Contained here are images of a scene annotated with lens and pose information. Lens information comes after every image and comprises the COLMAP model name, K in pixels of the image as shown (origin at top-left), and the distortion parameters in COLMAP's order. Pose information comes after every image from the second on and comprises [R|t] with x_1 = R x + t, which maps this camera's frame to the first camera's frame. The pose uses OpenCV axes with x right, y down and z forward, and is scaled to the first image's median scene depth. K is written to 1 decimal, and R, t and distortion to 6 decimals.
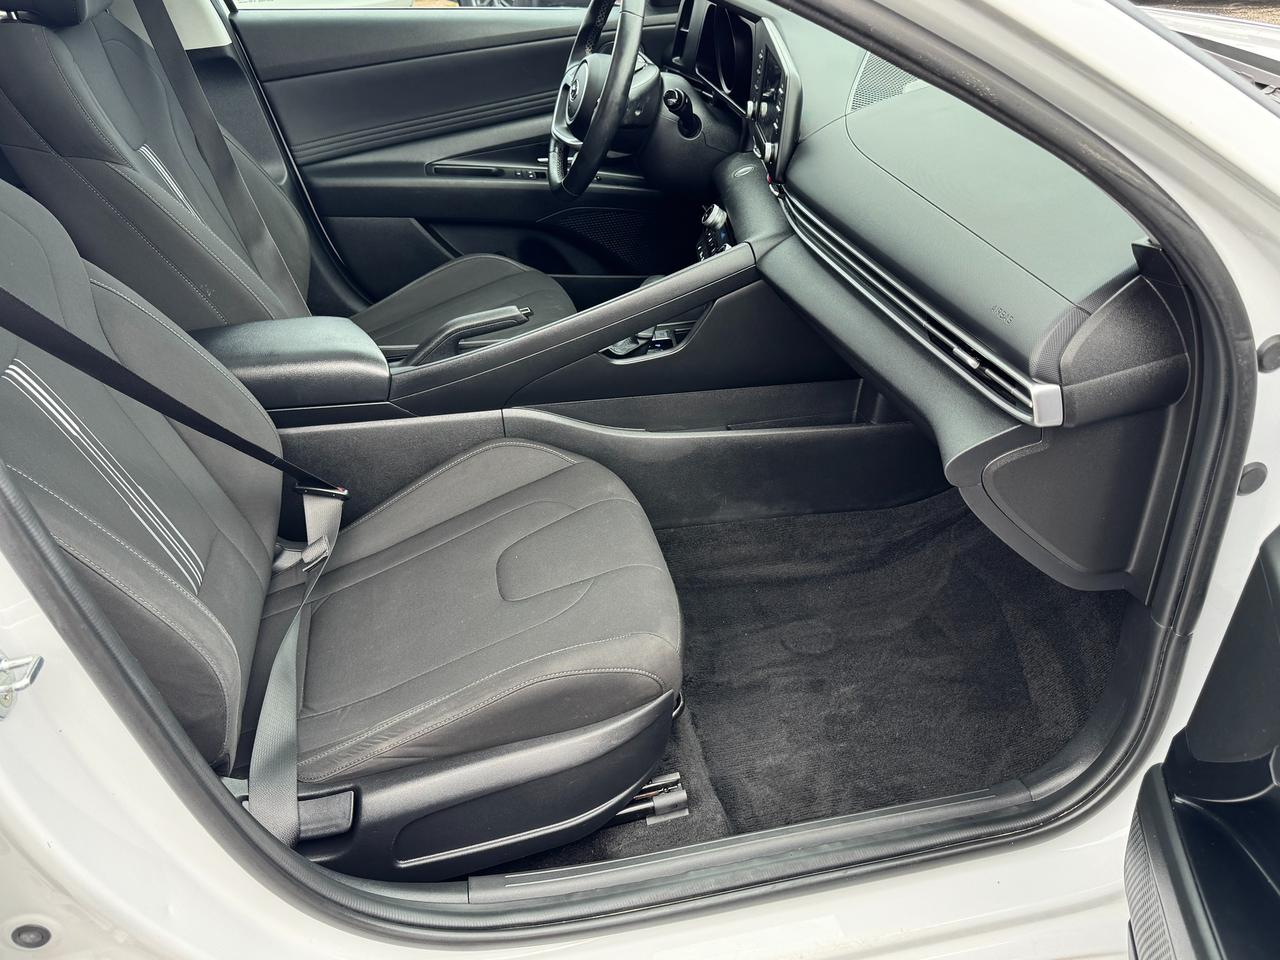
lens RADIAL K [[1045.1, 0, 654.6], [0, 1045.1, 487.0], [0, 0, 1]] dist [0.162843, -0.282496]
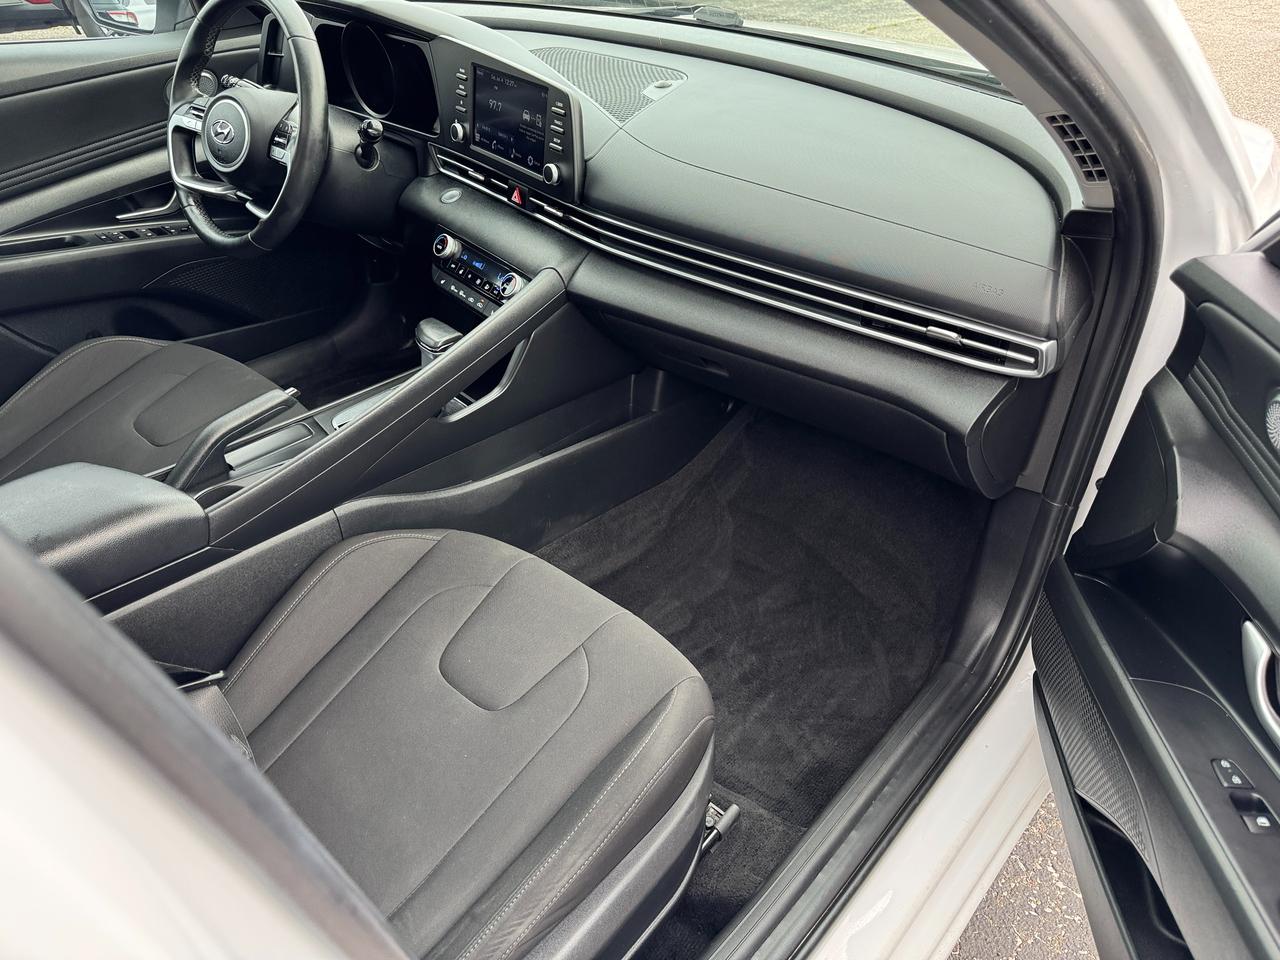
lens RADIAL K [[907.4, 0, 641.3], [0, 907.4, 495.4], [0, 0, 1]] dist [0.049803, -0.080446]
pose [[0.792424, -0.315134, 0.522260, -0.316732], [0.282048, 0.948477, 0.144363, -0.115740], [-0.540845, 0.032906, 0.840478, 0.223581]]
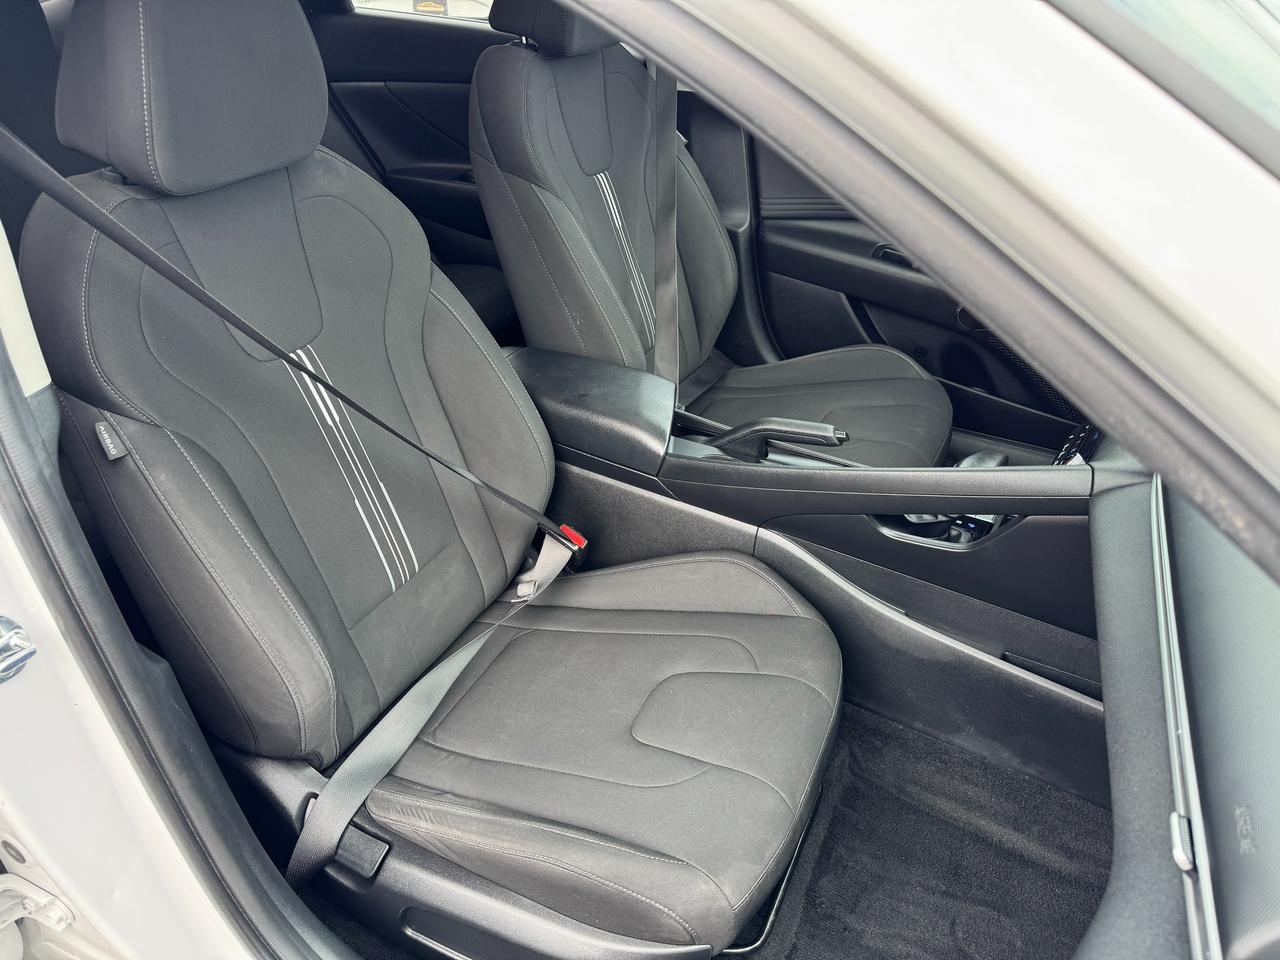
lens RADIAL K [[907.4, 0, 641.3], [0, 907.4, 495.4], [0, 0, 1]] dist [0.049803, -0.080446]
pose [[0.794482, 0.386265, -0.468612, 0.131075], [-0.373744, 0.919202, 0.124031, -0.153528], [0.478658, 0.076600, 0.874653, 0.231632]]
